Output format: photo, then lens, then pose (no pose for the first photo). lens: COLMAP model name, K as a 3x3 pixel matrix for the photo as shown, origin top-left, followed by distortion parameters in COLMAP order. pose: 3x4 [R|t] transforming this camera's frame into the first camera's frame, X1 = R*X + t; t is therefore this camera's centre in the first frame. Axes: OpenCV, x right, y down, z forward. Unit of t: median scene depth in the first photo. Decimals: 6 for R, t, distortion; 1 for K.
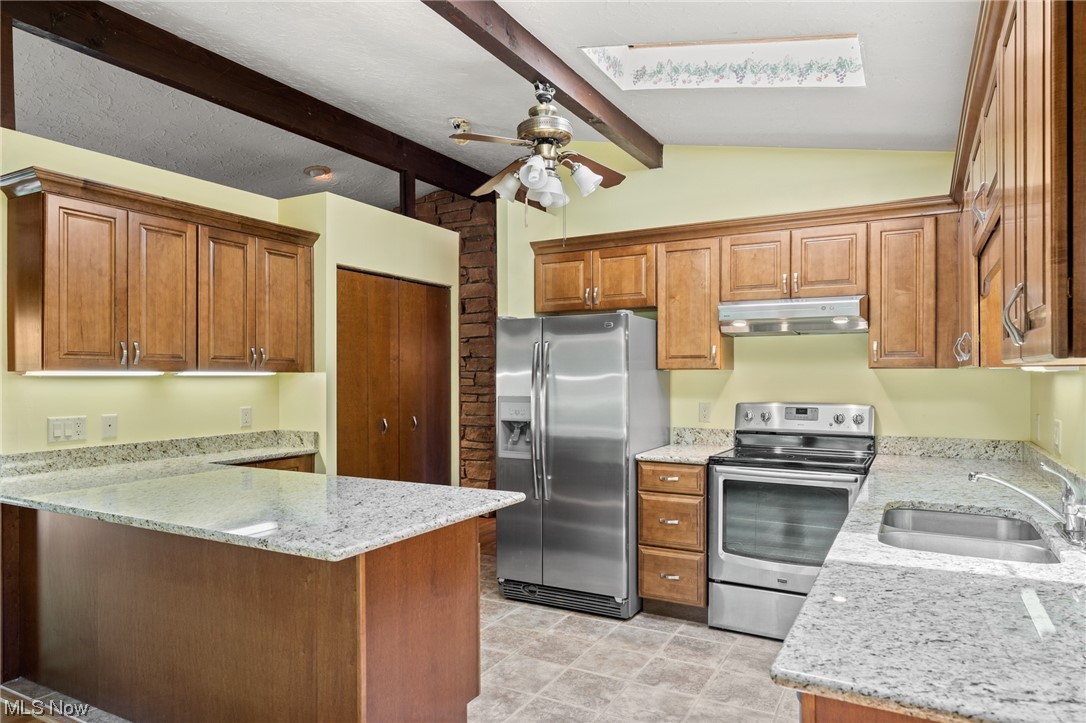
lens RADIAL K [[672.7, 0, 543.3], [0, 672.7, 378.2], [0, 0, 1]] dist [0.001736, 0.002704]
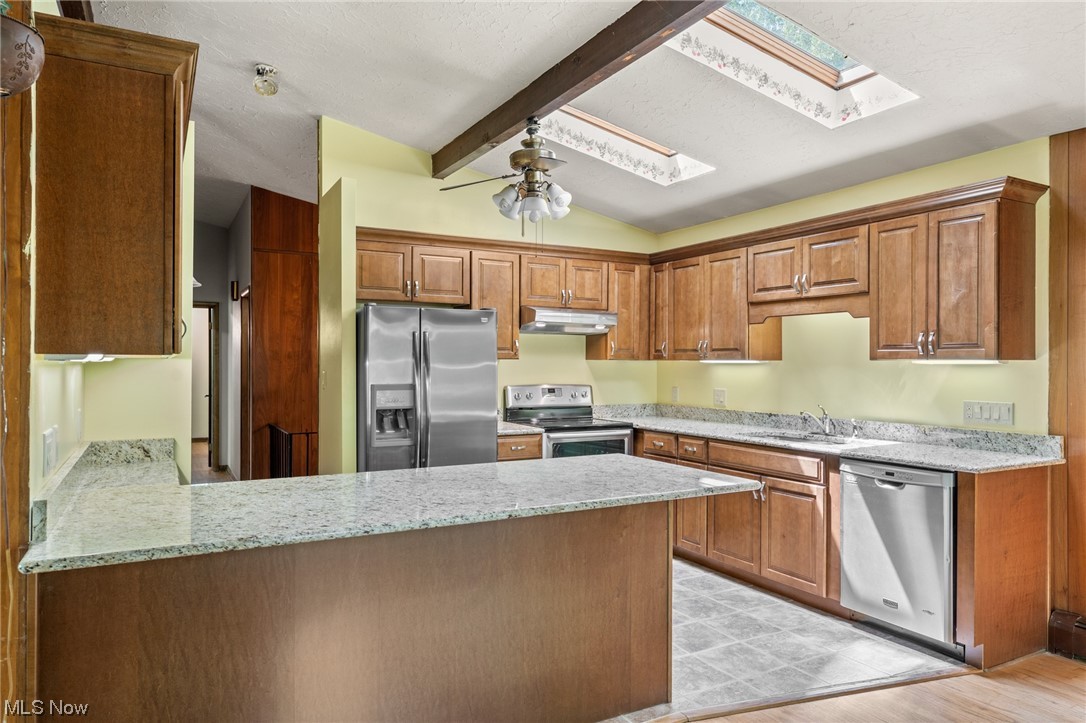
lens RADIAL K [[715.6, 0, 544.6], [0, 715.6, 362.7], [0, 0, 1]] dist [0.003859, 0.006373]
pose [[0.532742, 0.004499, 0.846266, -0.923766], [-0.000102, 0.999986, -0.005252, 0.000338], [-0.846278, 0.002712, 0.532735, 0.269280]]
